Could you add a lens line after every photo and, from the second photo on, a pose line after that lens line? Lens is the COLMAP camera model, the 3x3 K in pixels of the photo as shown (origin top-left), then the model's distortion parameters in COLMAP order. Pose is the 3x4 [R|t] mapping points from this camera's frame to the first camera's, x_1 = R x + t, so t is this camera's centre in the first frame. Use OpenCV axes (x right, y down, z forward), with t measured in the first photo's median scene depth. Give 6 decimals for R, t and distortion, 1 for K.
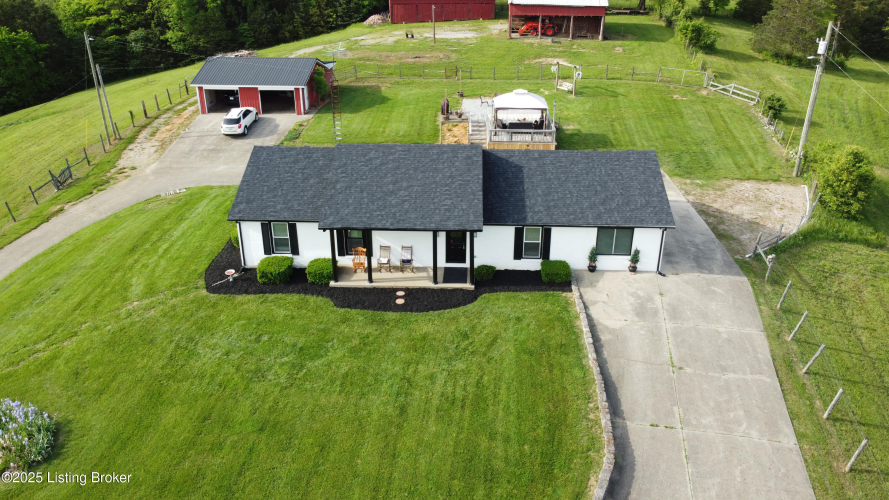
lens RADIAL K [[676.3, 0, 444.0], [0, 676.3, 243.7], [0, 0, 1]] dist [-0.003505, 0.002319]
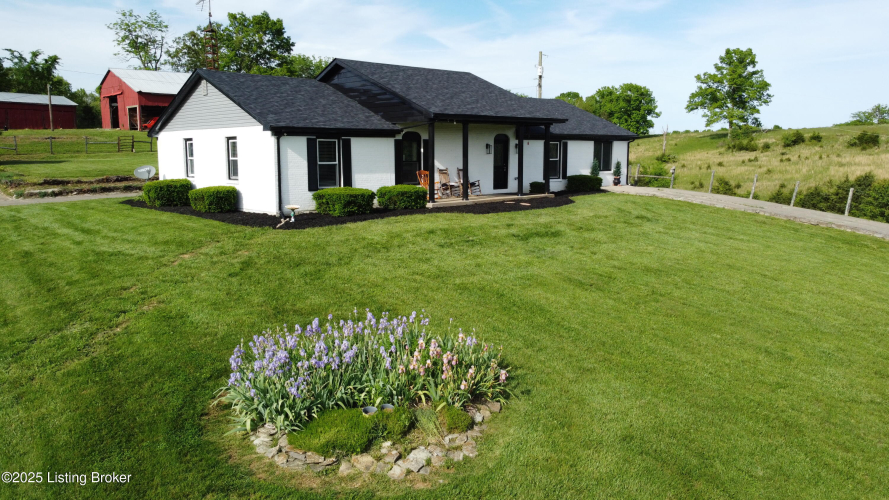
lens RADIAL K [[676.3, 0, 444.0], [0, 676.3, 243.7], [0, 0, 1]] dist [-0.003505, 0.002319]
pose [[0.691382, -0.097250, 0.715914, -0.663699], [0.297004, 0.941558, -0.158925, 0.212962], [-0.658619, 0.322507, 0.679860, 0.487942]]
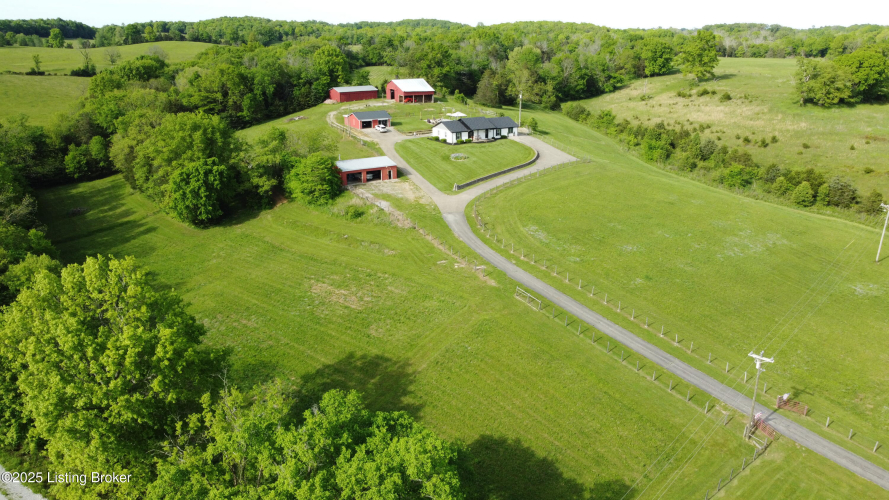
lens RADIAL K [[676.3, 0, 444.0], [0, 676.3, 243.7], [0, 0, 1]] dist [-0.003505, 0.002319]
pose [[0.829726, -0.166295, 0.532823, -3.224185], [0.228046, 0.972279, -0.051669, 1.033060], [-0.509460, 0.164379, 0.844648, -3.163556]]
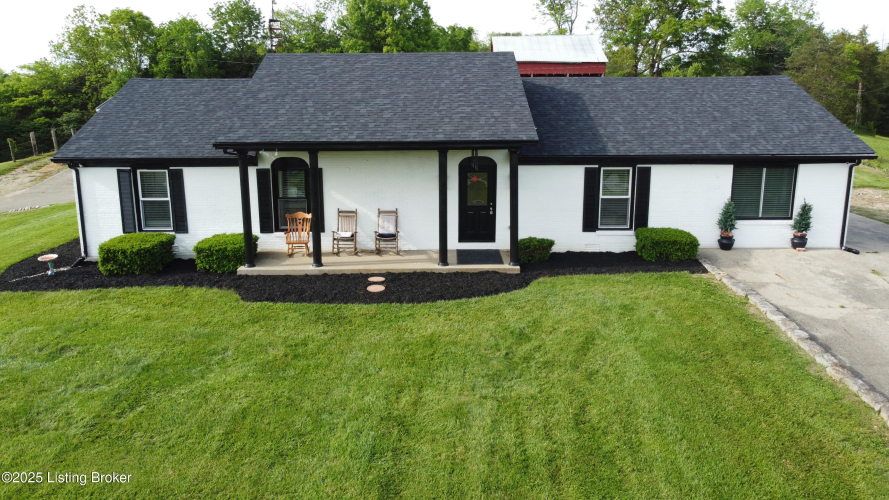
lens RADIAL K [[676.3, 0, 444.0], [0, 676.3, 243.7], [0, 0, 1]] dist [-0.003505, 0.002319]
pose [[0.998845, -0.012489, 0.046407, -0.035079], [0.022057, 0.977065, -0.211797, 0.147101], [-0.042698, 0.212576, 0.976211, 0.471108]]
